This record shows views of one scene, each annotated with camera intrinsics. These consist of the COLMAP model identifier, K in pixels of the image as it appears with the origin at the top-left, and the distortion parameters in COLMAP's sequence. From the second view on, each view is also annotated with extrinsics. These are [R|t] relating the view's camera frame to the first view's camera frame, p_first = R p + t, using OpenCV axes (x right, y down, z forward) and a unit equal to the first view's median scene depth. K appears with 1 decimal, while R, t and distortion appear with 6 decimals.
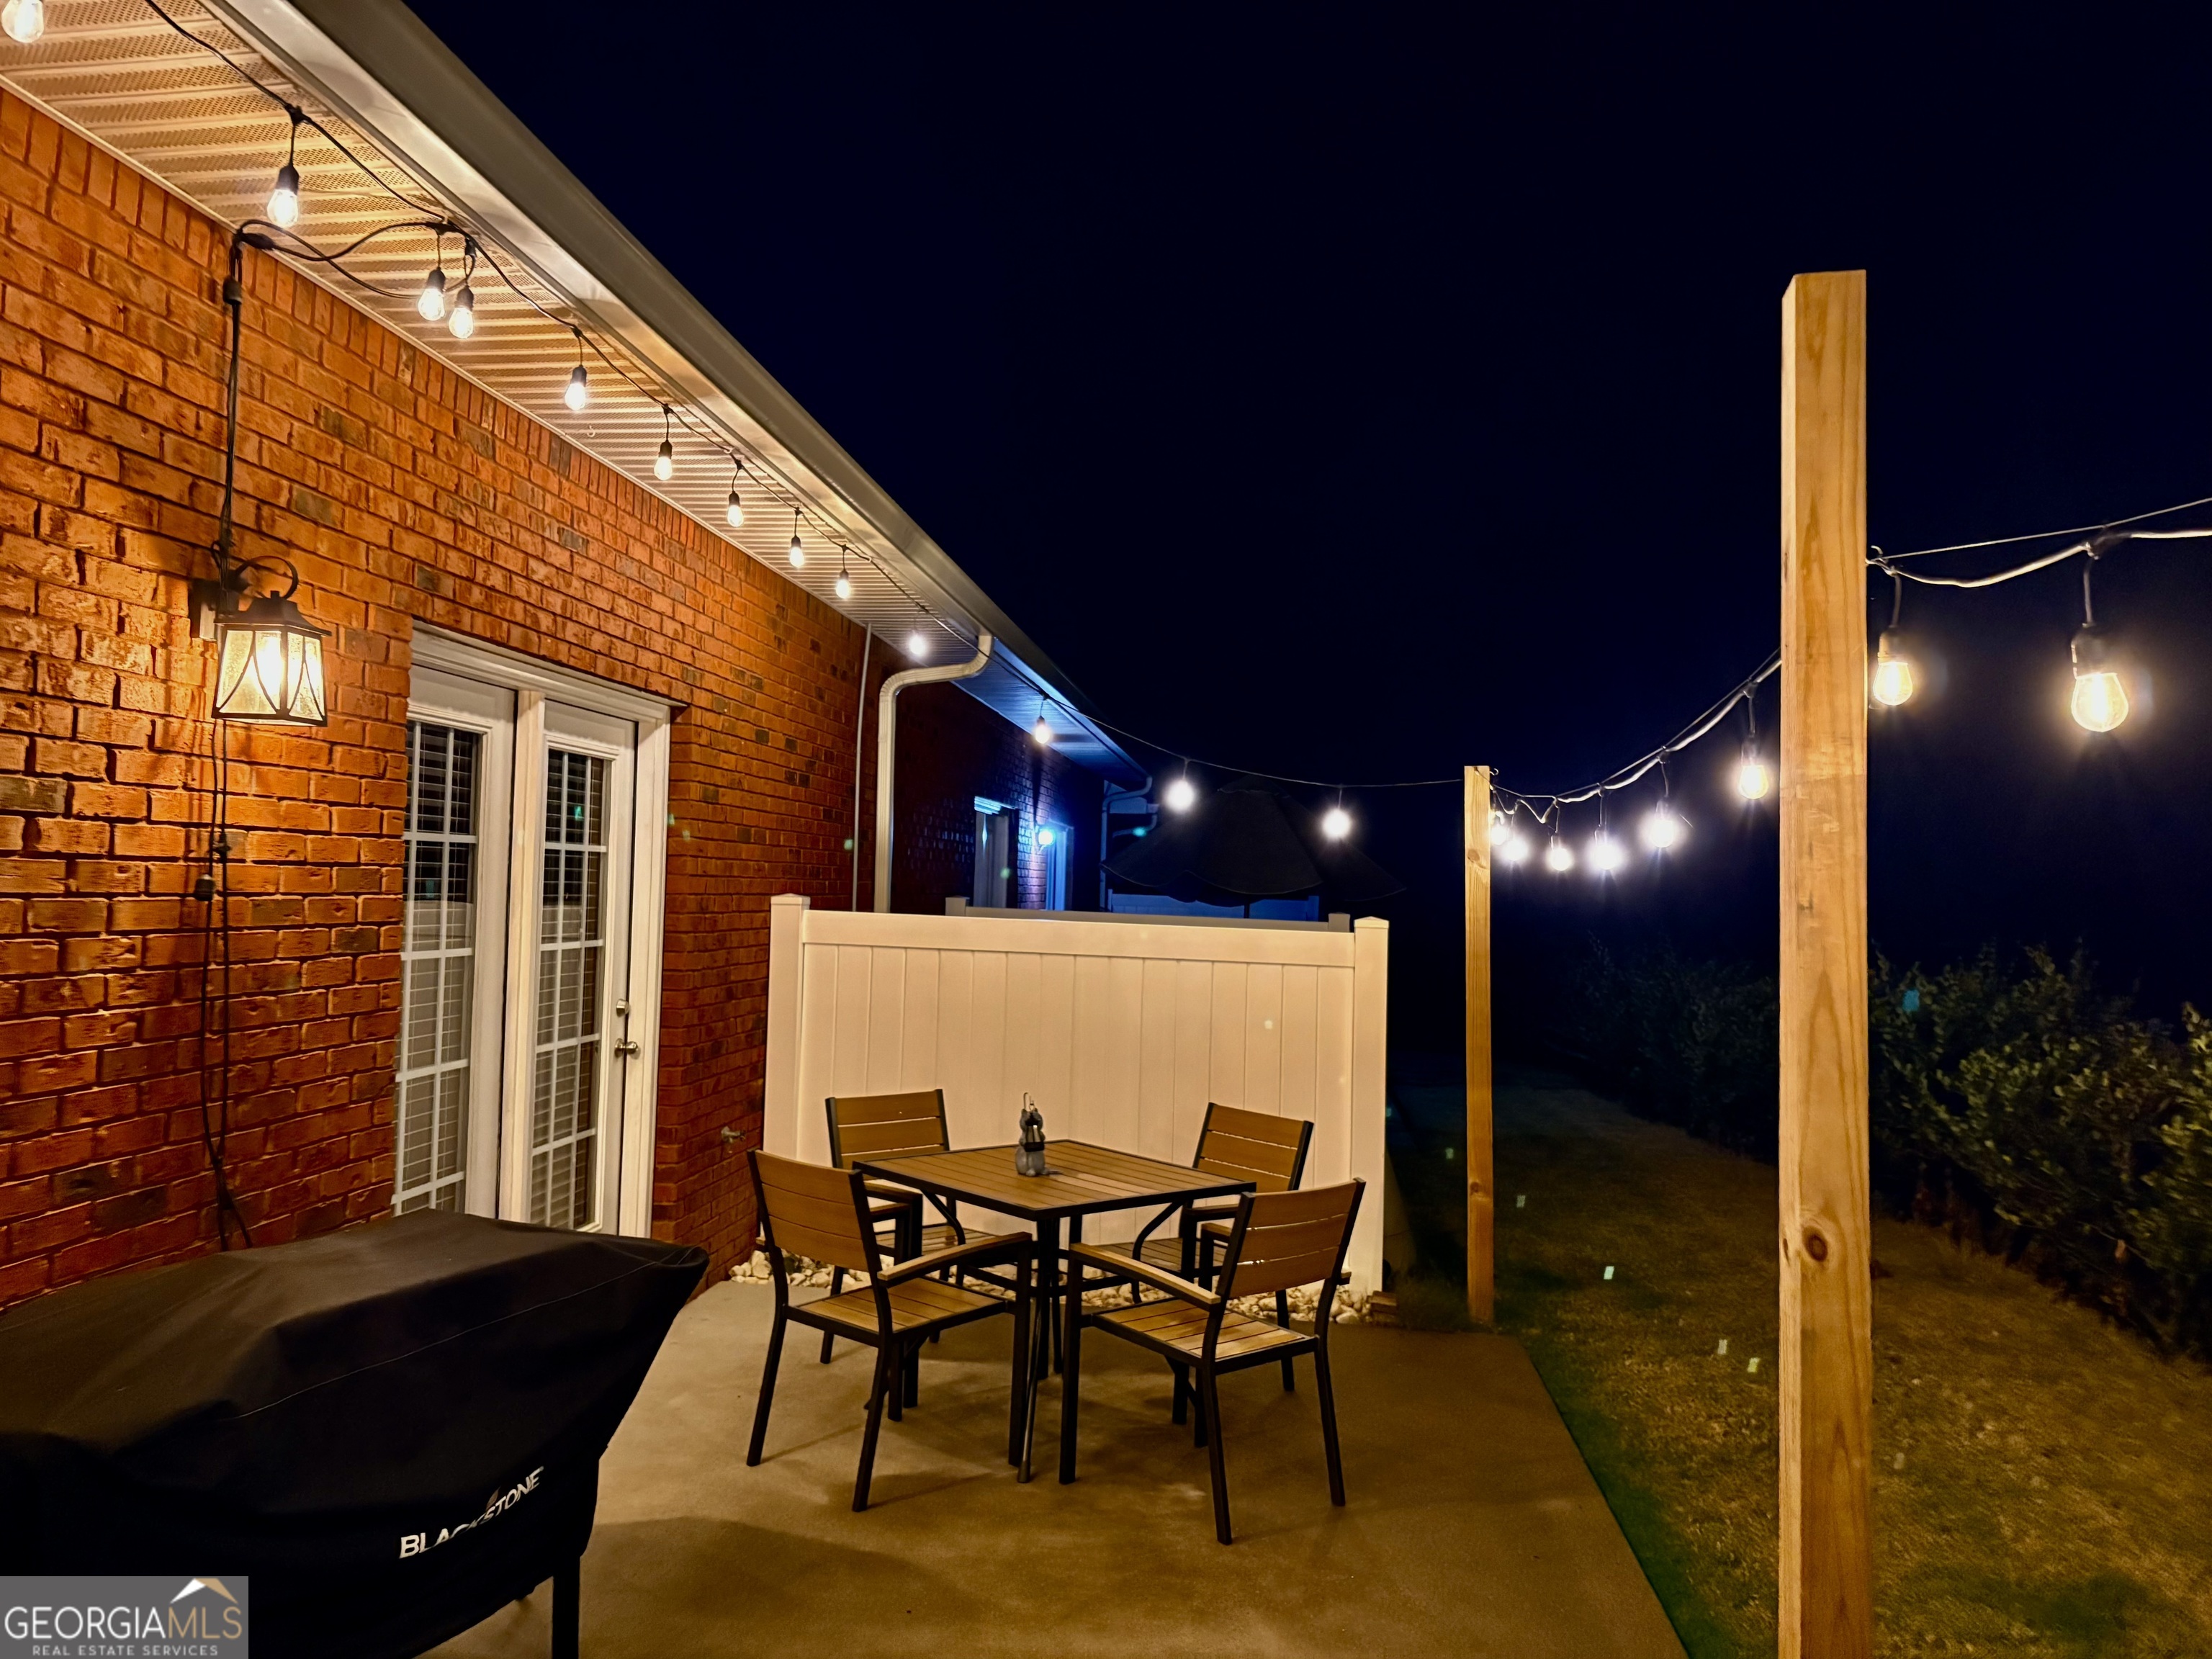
lens RADIAL K [[1675.3, 0, 1106.0], [0, 1675.3, 829.5], [0, 0, 1]] dist [0.093604, -0.153555]
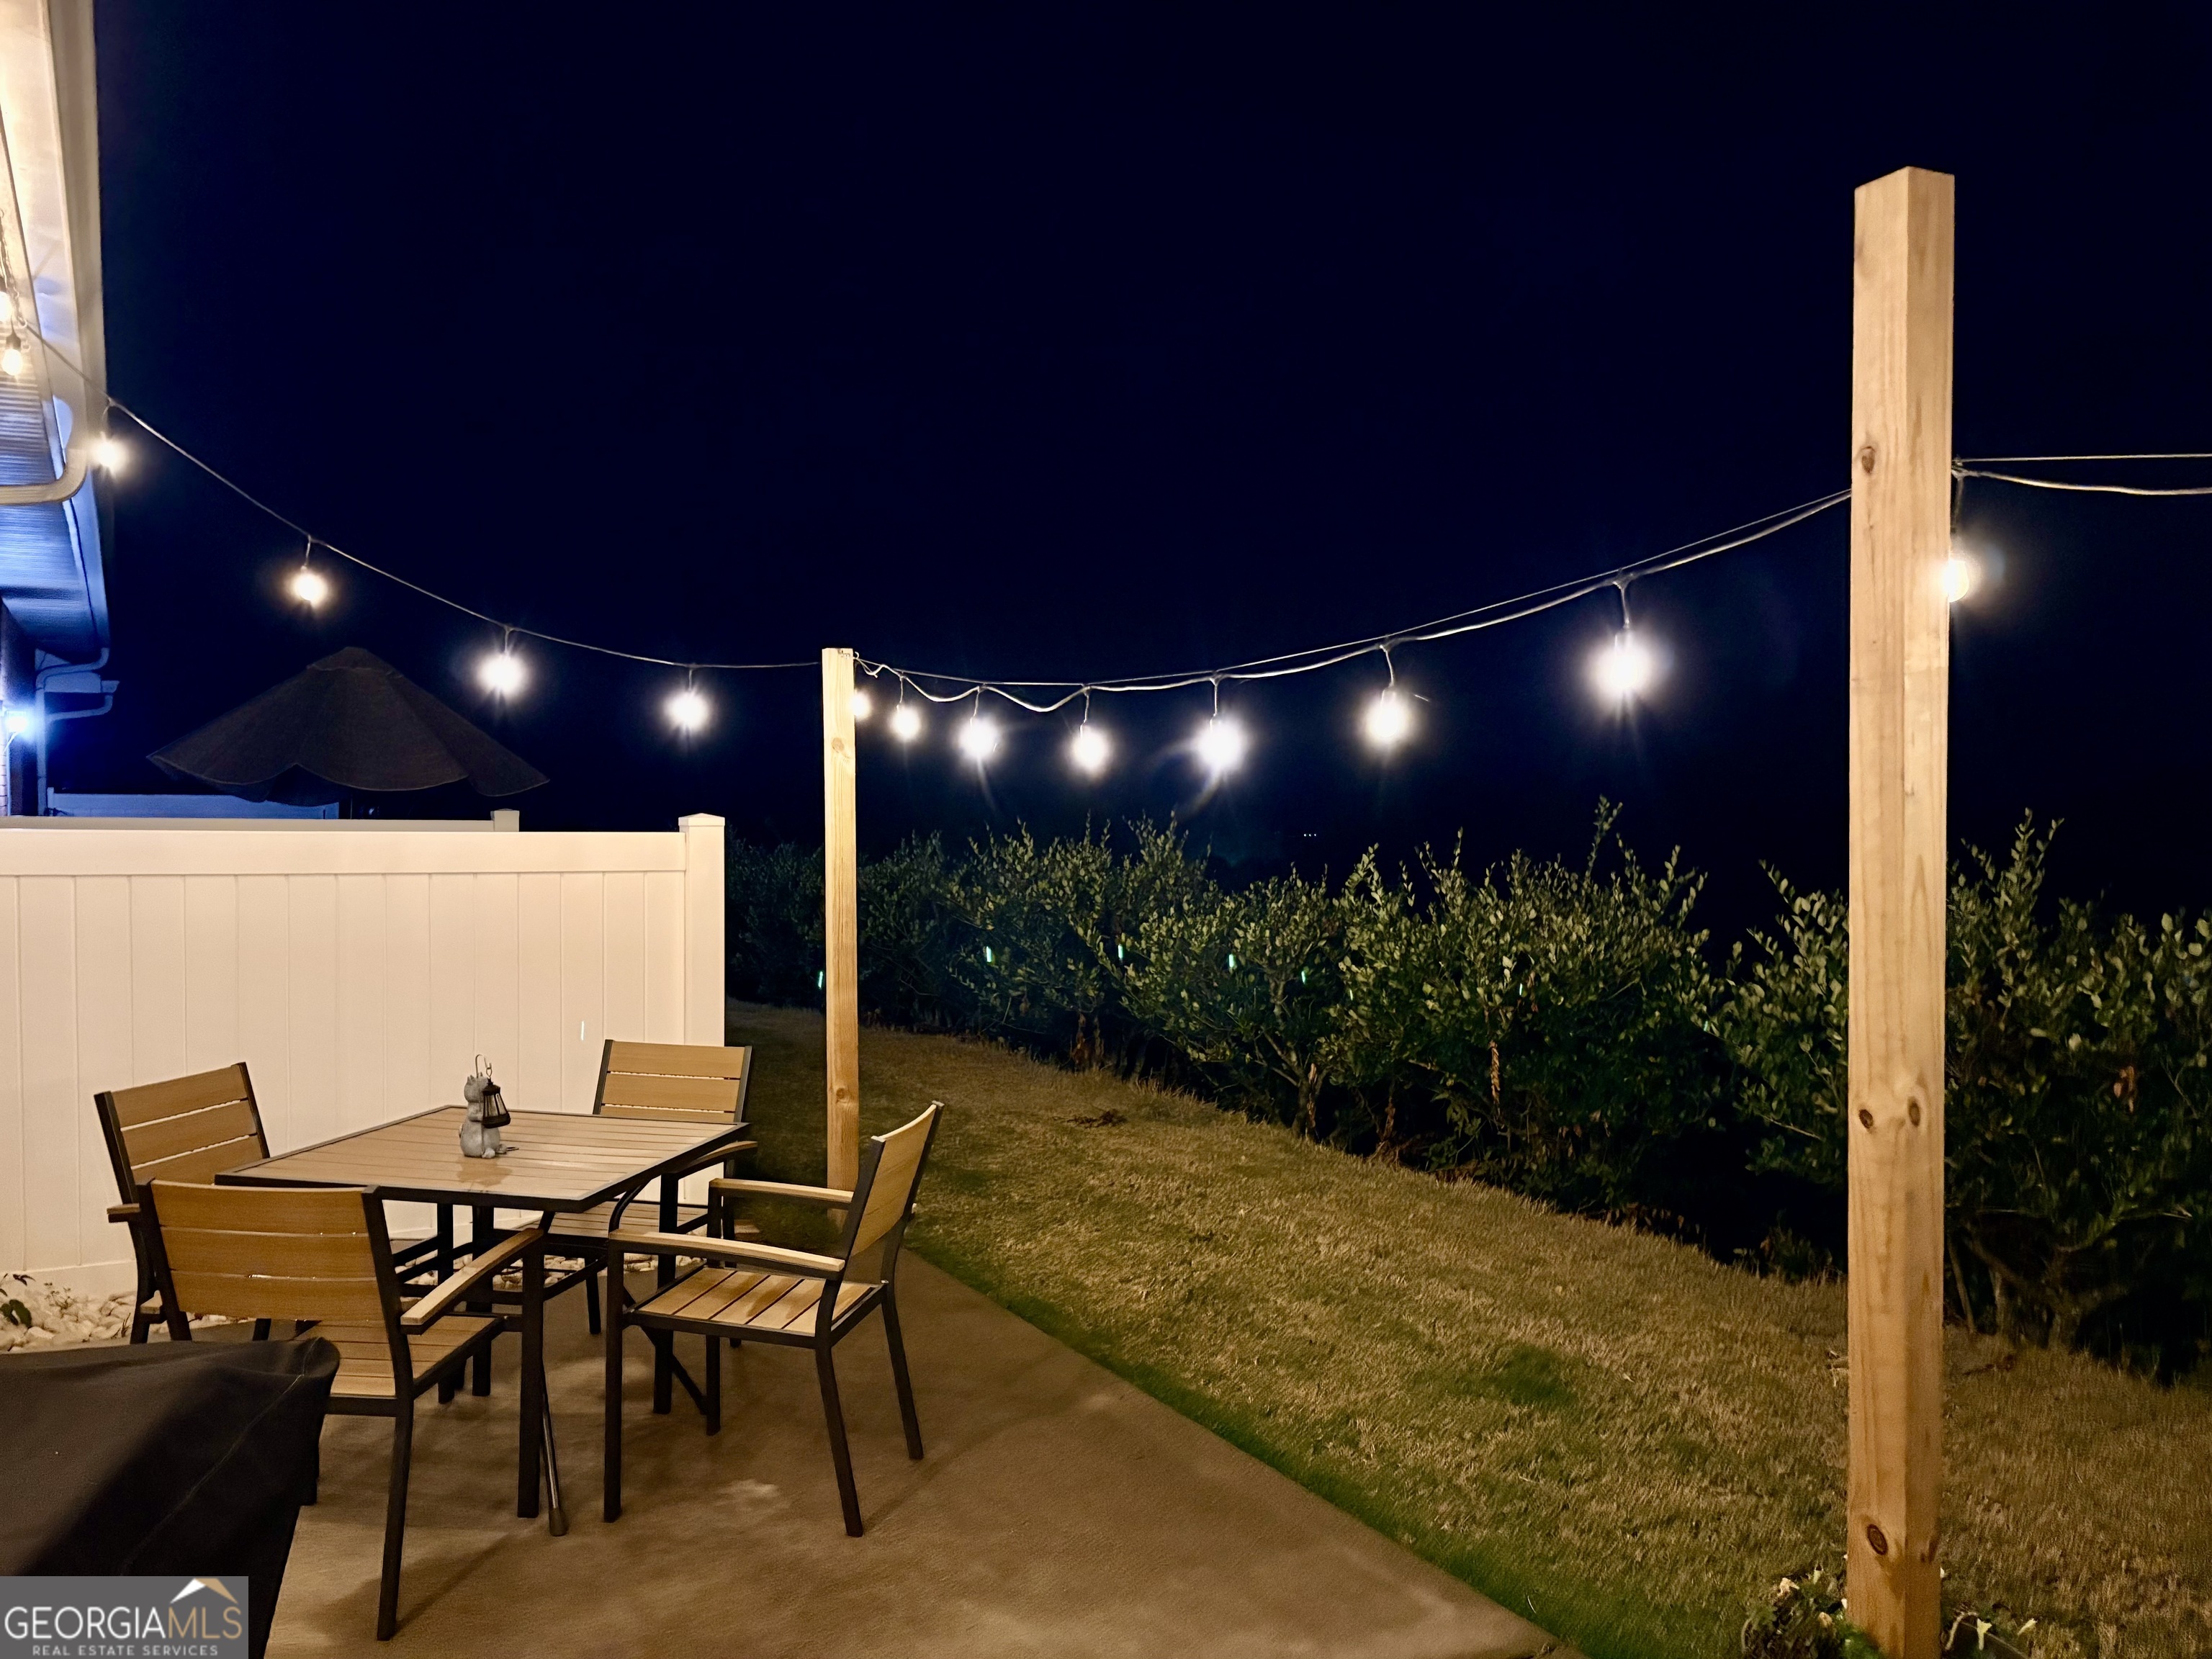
lens RADIAL K [[1675.3, 0, 1106.0], [0, 1675.3, 829.5], [0, 0, 1]] dist [0.093604, -0.153555]
pose [[0.811705, -0.038094, 0.582824, -0.230027], [-0.001656, 0.997717, 0.067518, -0.000805], [-0.584065, -0.055770, 0.809789, 0.171812]]
